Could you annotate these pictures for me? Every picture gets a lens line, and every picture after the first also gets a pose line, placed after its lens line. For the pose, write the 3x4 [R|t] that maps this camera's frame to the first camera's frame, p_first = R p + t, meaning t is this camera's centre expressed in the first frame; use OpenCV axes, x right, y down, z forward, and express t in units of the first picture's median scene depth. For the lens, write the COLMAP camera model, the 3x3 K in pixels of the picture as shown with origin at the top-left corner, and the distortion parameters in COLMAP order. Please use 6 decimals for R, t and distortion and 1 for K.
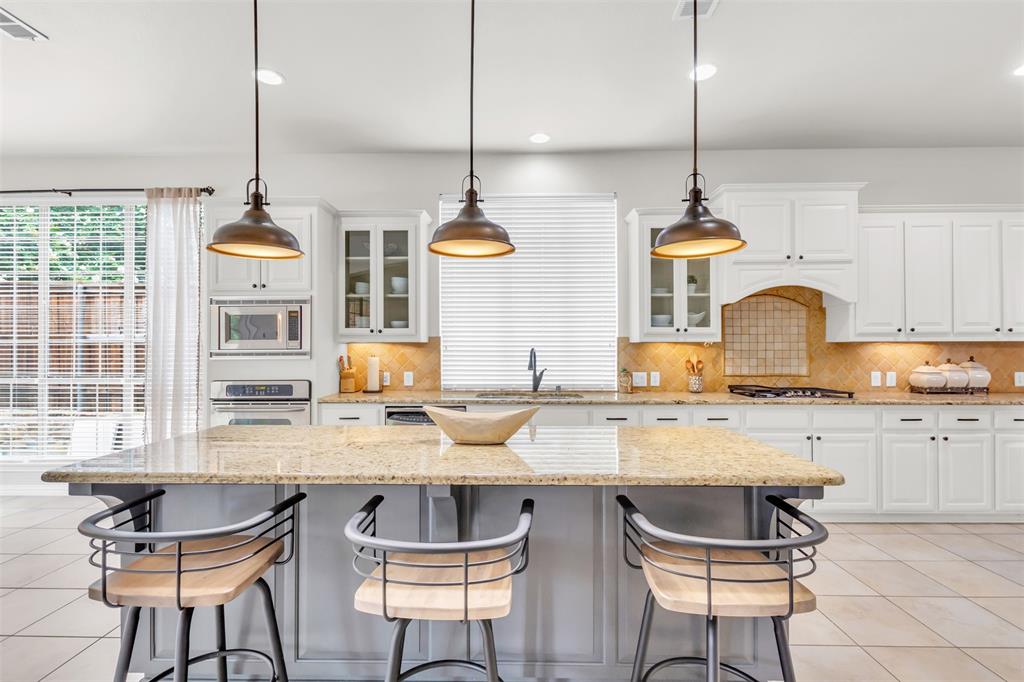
lens RADIAL K [[472.1, 0, 510.6], [0, 472.1, 348.0], [0, 0, 1]] dist [0.001510, 0.000389]
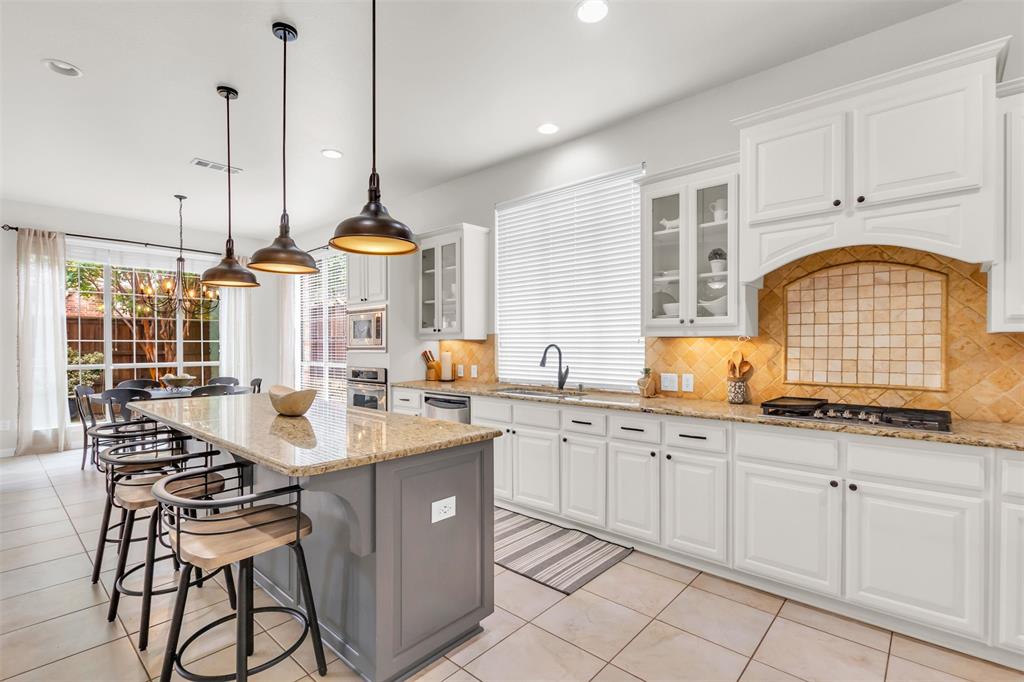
lens RADIAL K [[472.1, 0, 510.6], [0, 472.1, 348.0], [0, 0, 1]] dist [0.001510, 0.000389]
pose [[0.756455, 0.004173, -0.654032, 0.608165], [-0.001553, 0.999988, 0.004583, 0.003214], [0.654044, -0.002451, 0.756453, 0.196607]]
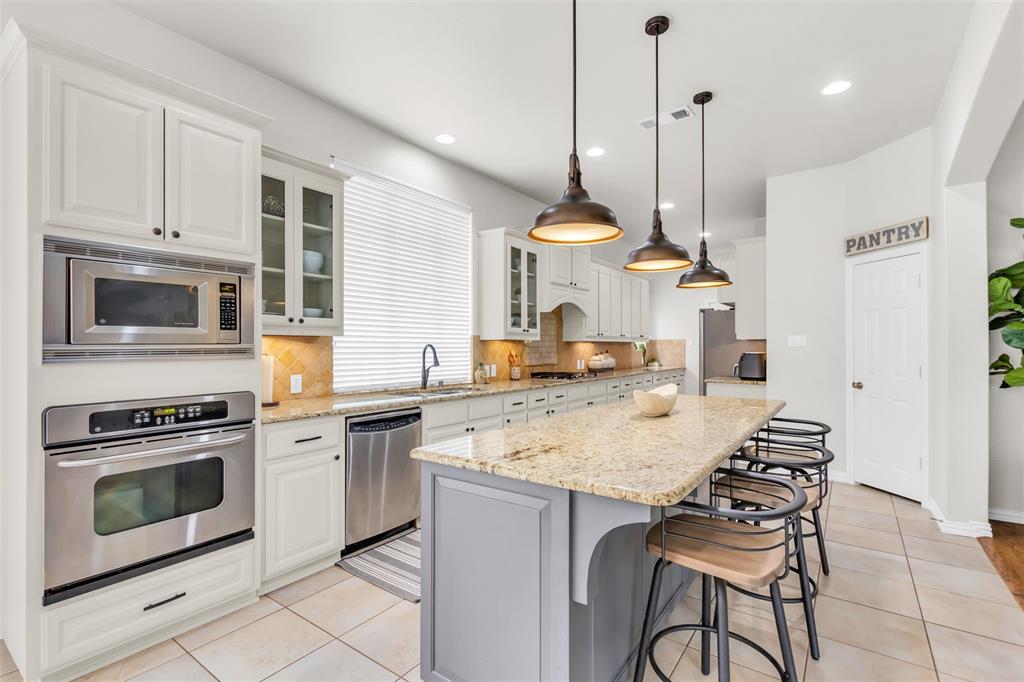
lens RADIAL K [[472.1, 0, 510.6], [0, 472.1, 348.0], [0, 0, 1]] dist [0.001510, 0.000389]
pose [[0.570835, -0.001143, 0.821064, -0.657597], [0.000656, 0.999999, 0.000936, 0.006691], [-0.821064, 0.000004, 0.570835, 0.283613]]
